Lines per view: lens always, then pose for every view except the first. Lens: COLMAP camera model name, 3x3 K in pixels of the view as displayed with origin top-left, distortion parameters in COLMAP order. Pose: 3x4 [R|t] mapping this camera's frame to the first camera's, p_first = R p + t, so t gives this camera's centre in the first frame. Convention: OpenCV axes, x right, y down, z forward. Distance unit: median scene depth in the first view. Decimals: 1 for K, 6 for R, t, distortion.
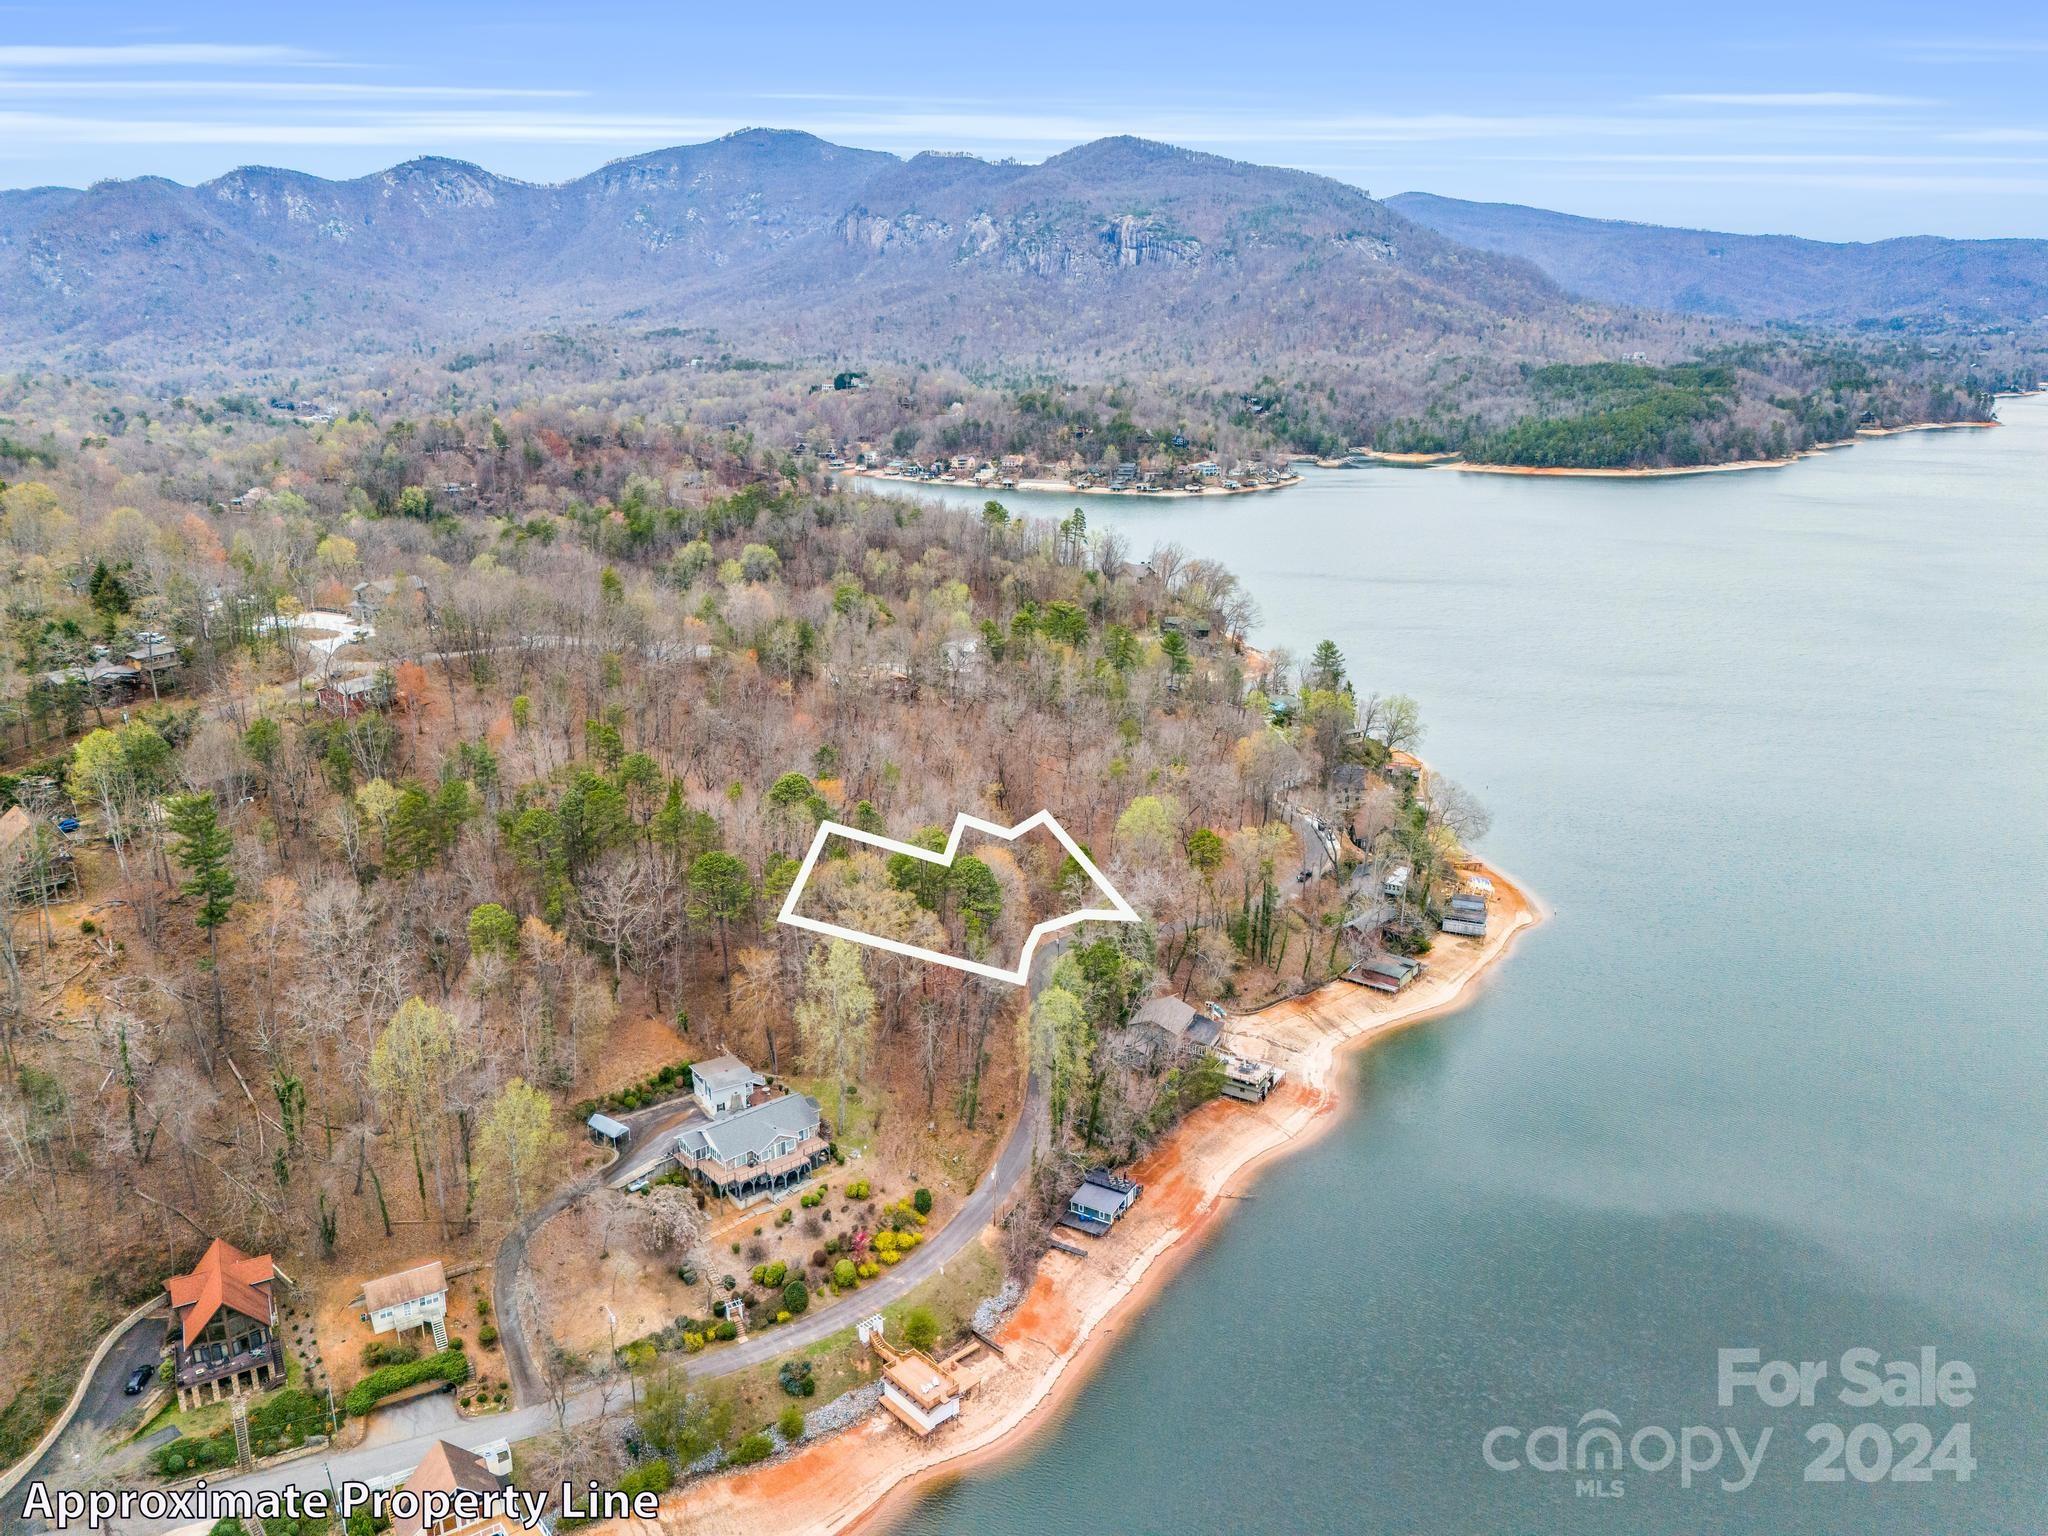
lens RADIAL K [[1499.2, 0, 1034.2], [0, 1499.2, 772.2], [0, 0, 1]] dist [0.068502, -0.059311]
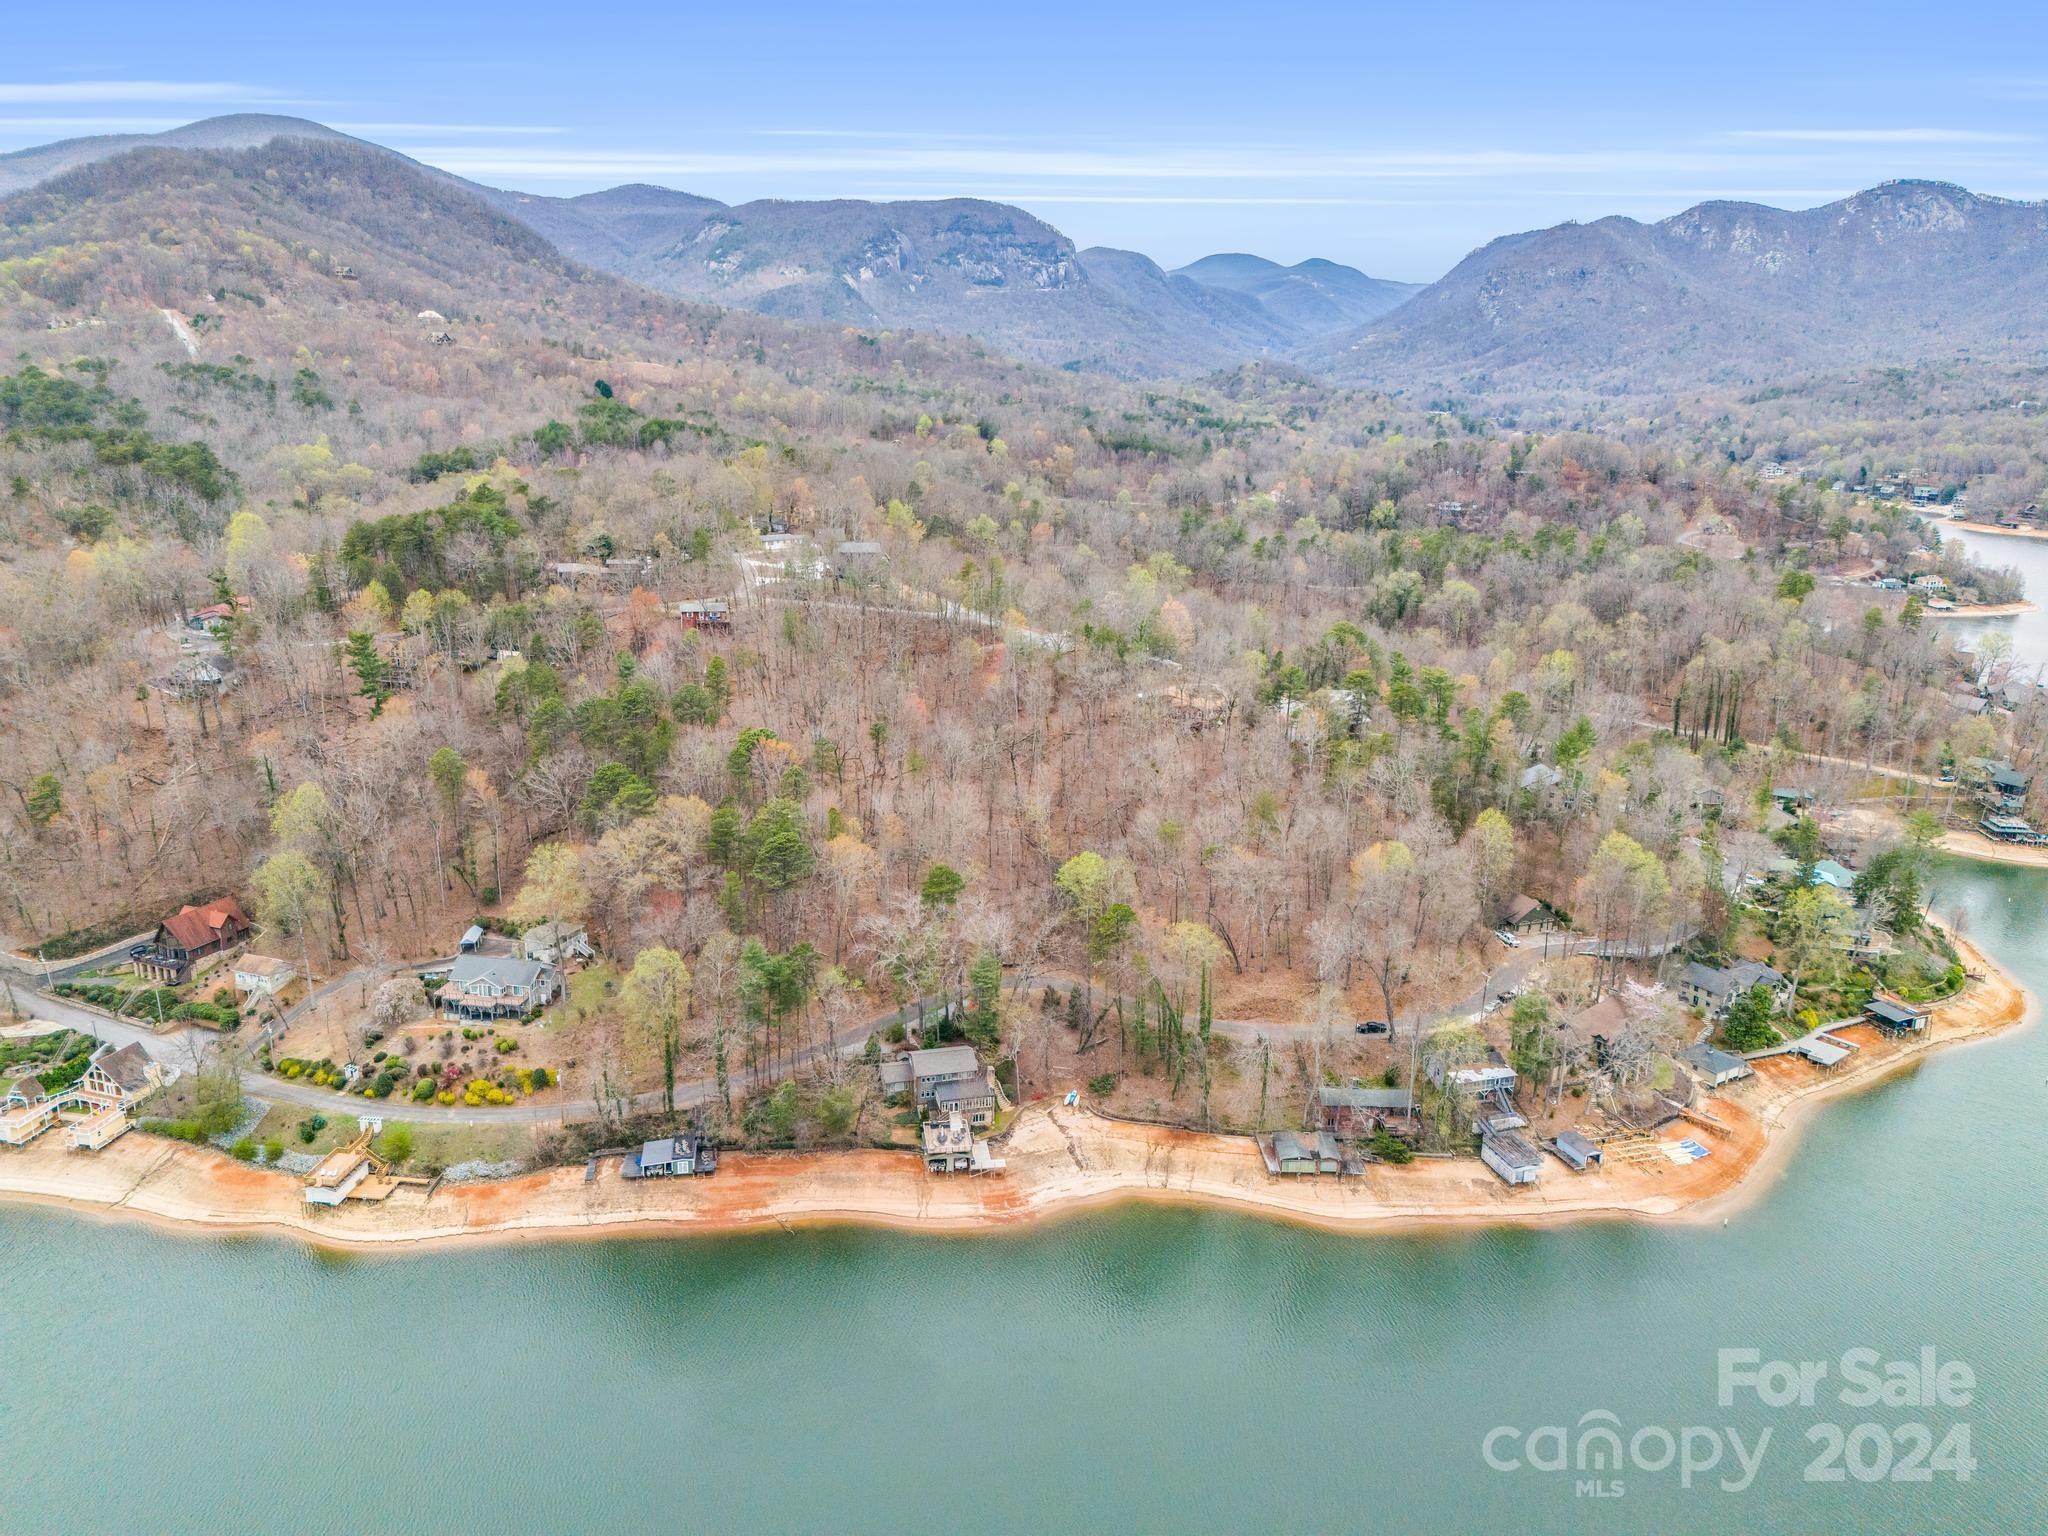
lens RADIAL K [[1499.2, 0, 1033.8], [0, 1499.2, 778.6], [0, 0, 1]] dist [0.068502, -0.059311]
pose [[0.636102, 0.234533, -0.735098, 0.166530], [-0.245469, 0.964701, 0.095377, -0.024738], [0.731519, 0.119774, 0.671219, 0.079235]]
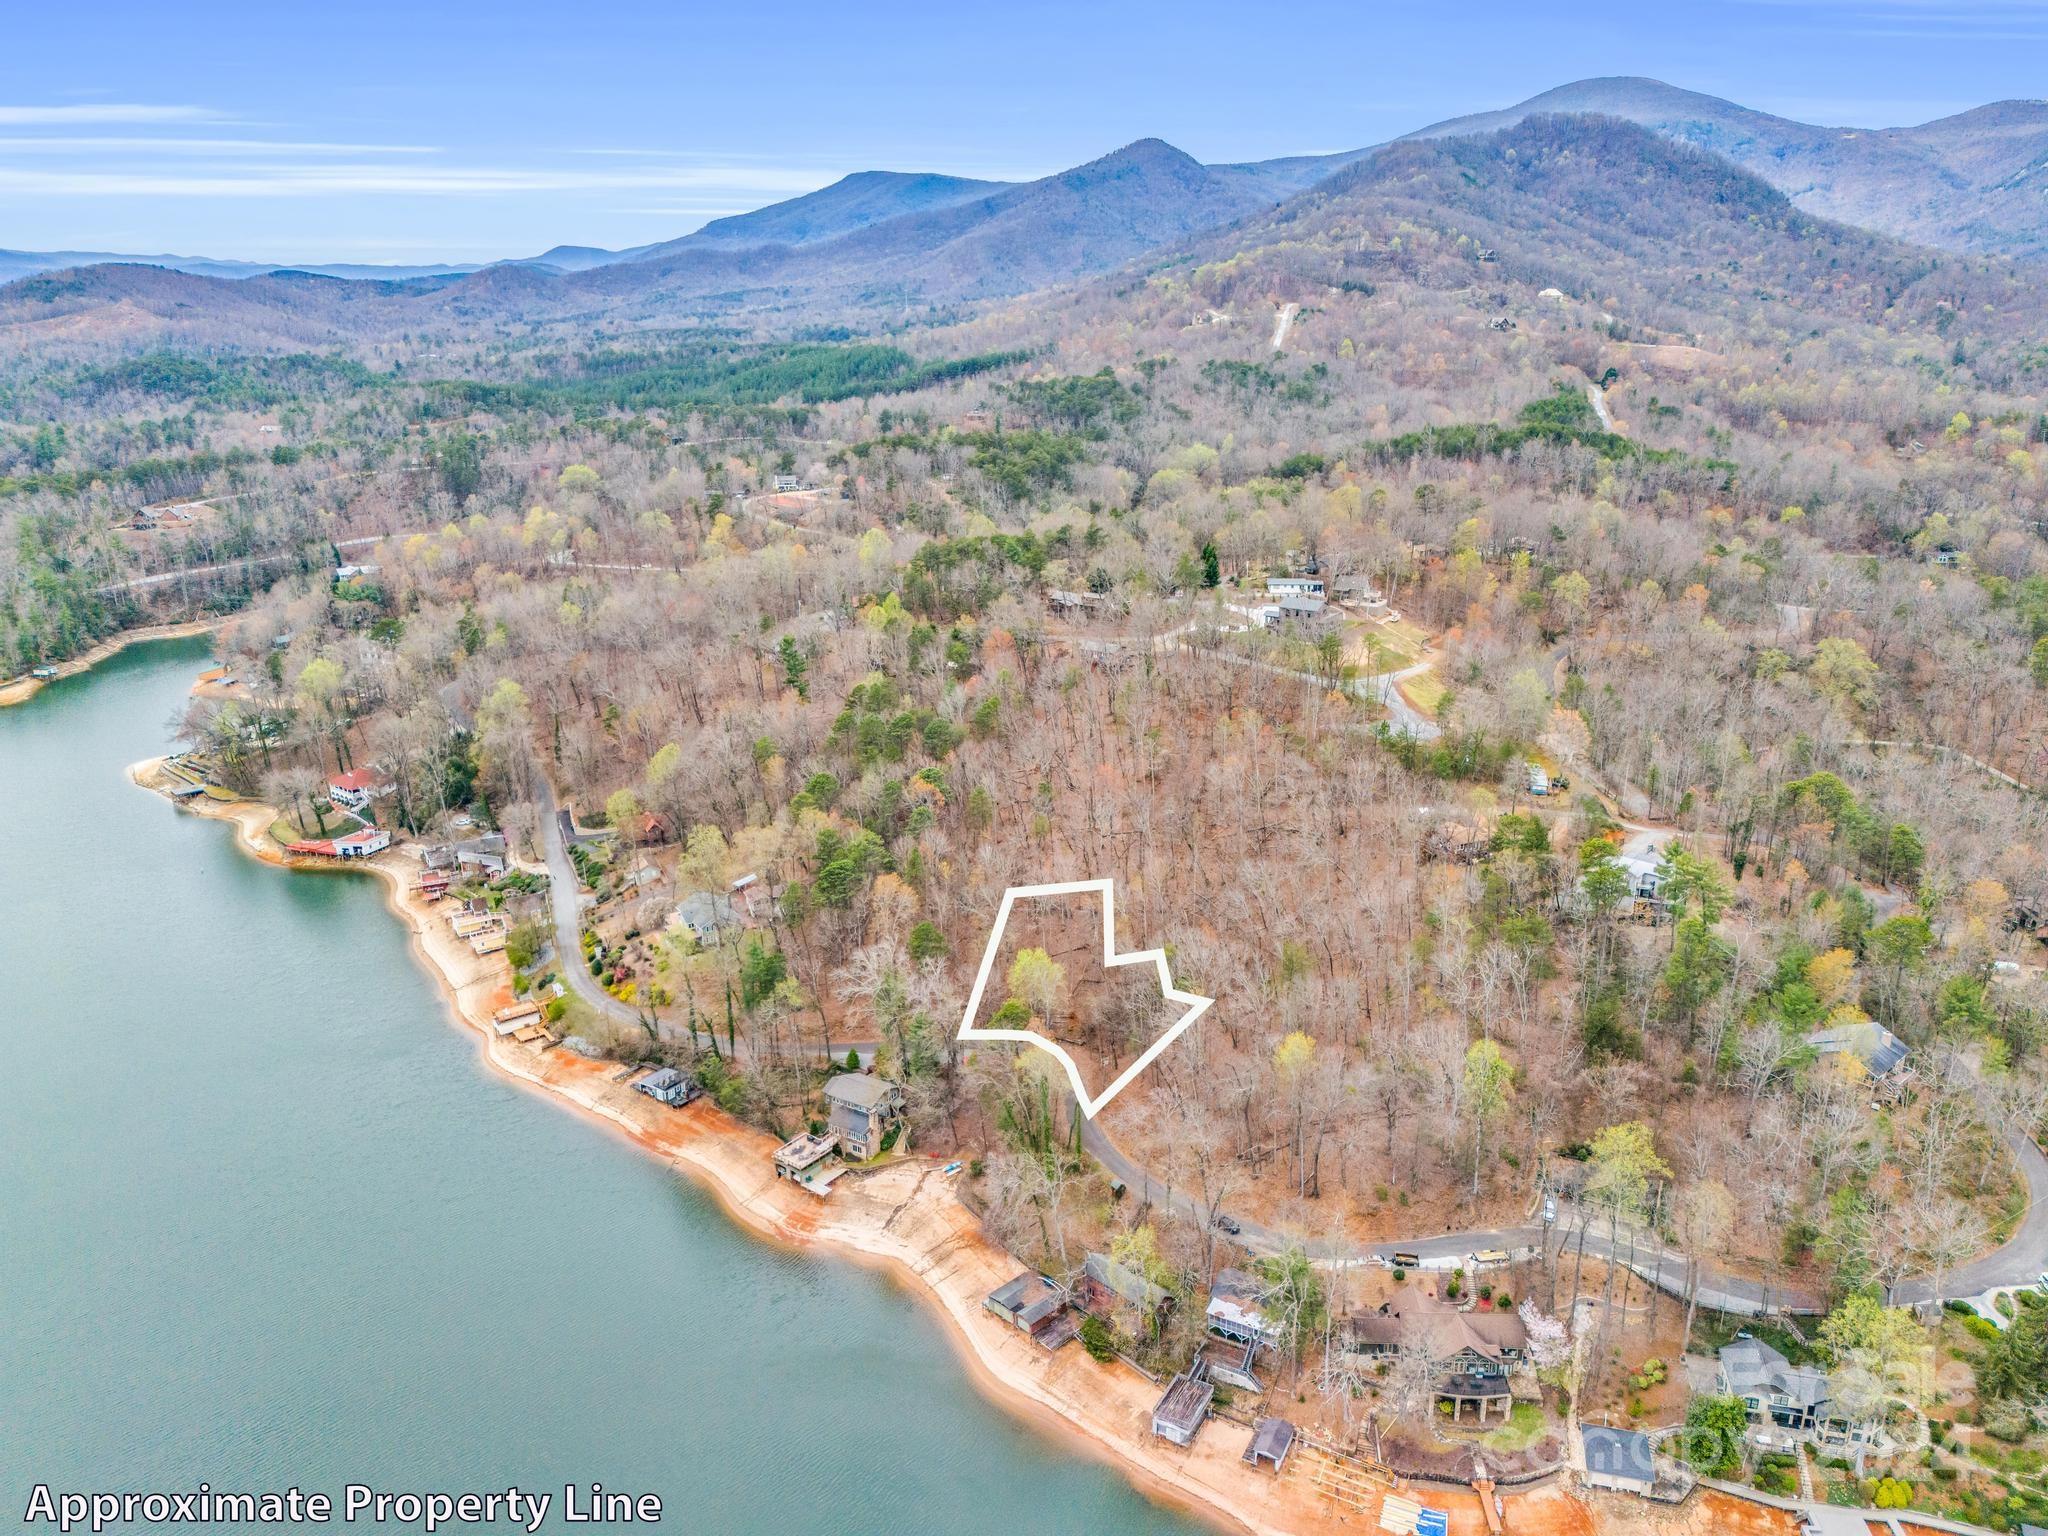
lens RADIAL K [[1499.2, 0, 1031.7], [0, 1499.2, 773.1], [0, 0, 1]] dist [0.068502, -0.059311]
pose [[-0.112456, 0.316871, -0.941779, 0.216151], [-0.275608, 0.900656, 0.335944, -0.093279], [0.954670, 0.297340, -0.013952, 0.224482]]
